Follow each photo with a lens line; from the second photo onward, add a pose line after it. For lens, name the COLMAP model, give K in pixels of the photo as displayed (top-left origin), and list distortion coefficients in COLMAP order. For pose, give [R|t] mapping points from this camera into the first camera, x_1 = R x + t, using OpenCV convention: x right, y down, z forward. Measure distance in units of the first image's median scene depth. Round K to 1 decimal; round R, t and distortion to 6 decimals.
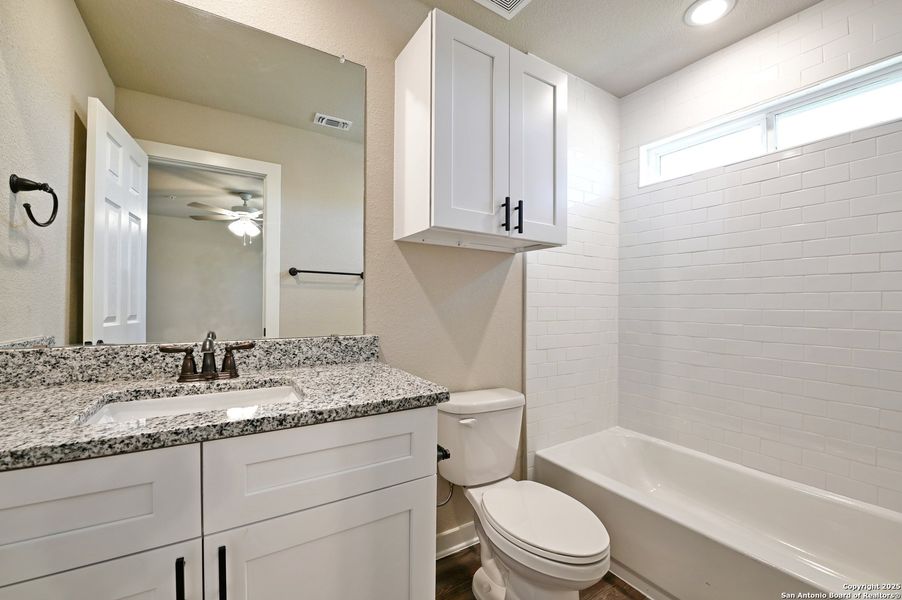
lens RADIAL K [[363.6, 0, 451.2], [0, 363.6, 302.3], [0, 0, 1]] dist [-0.018713, -0.000234]
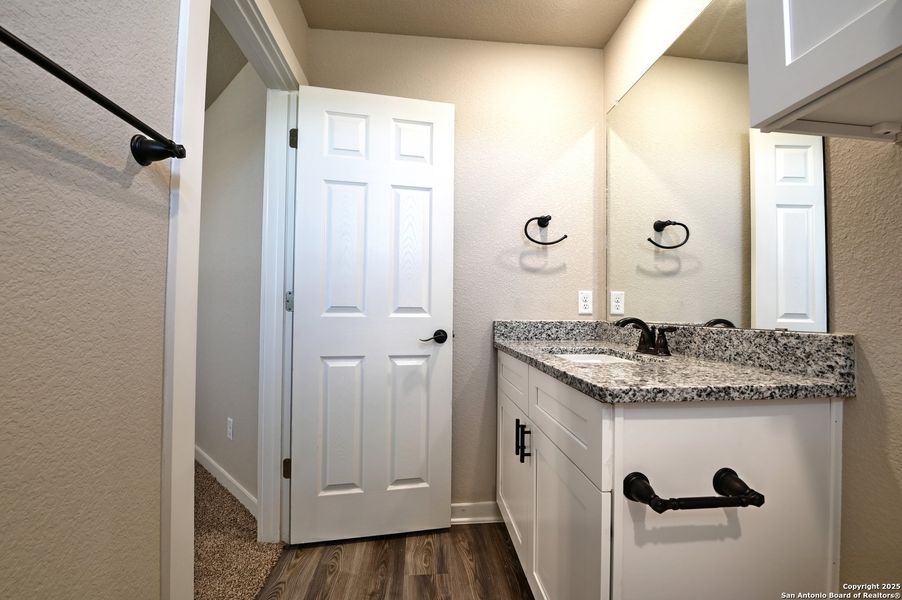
lens RADIAL K [[363.6, 0, 451.2], [0, 363.6, 302.3], [0, 0, 1]] dist [-0.018713, -0.000234]
pose [[-0.458322, -0.033712, -0.888147, 0.612360], [-0.014077, 0.999430, -0.030672, 0.073642], [0.888675, -0.001556, -0.458536, 0.807347]]
